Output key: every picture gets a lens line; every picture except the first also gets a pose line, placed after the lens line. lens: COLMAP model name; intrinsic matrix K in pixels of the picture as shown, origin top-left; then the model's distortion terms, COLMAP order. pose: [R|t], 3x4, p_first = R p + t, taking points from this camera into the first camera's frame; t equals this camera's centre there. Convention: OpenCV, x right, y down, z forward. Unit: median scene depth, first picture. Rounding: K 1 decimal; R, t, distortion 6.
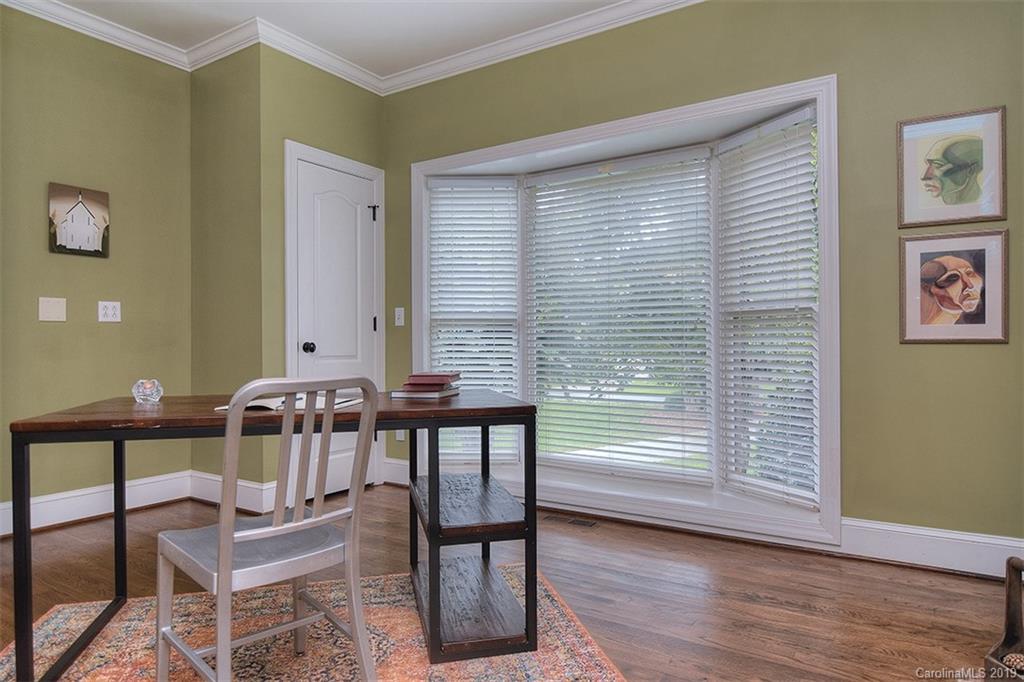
lens RADIAL K [[621.3, 0, 511.6], [0, 621.3, 339.0], [0, 0, 1]] dist [-0.003832, -0.012639]
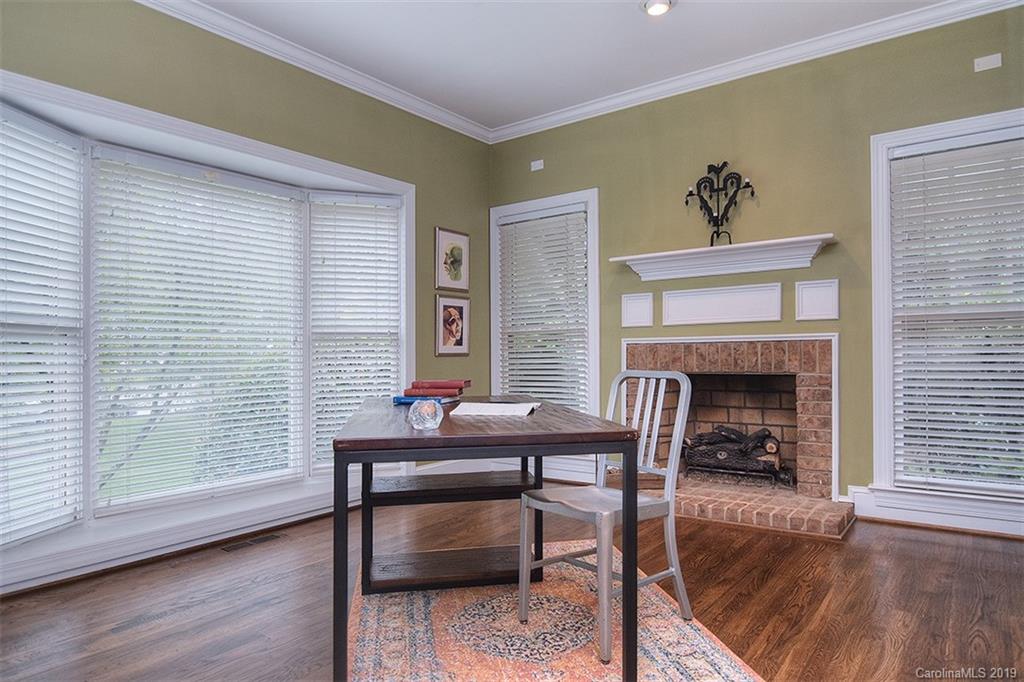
lens RADIAL K [[621.3, 0, 520.9], [0, 621.3, 347.7], [0, 0, 1]] dist [-0.003832, -0.012639]
pose [[0.063760, 0.010227, 0.997913, -0.854889], [0.005566, 0.999928, -0.010603, 0.002184], [-0.997950, 0.006230, 0.063698, 0.523760]]
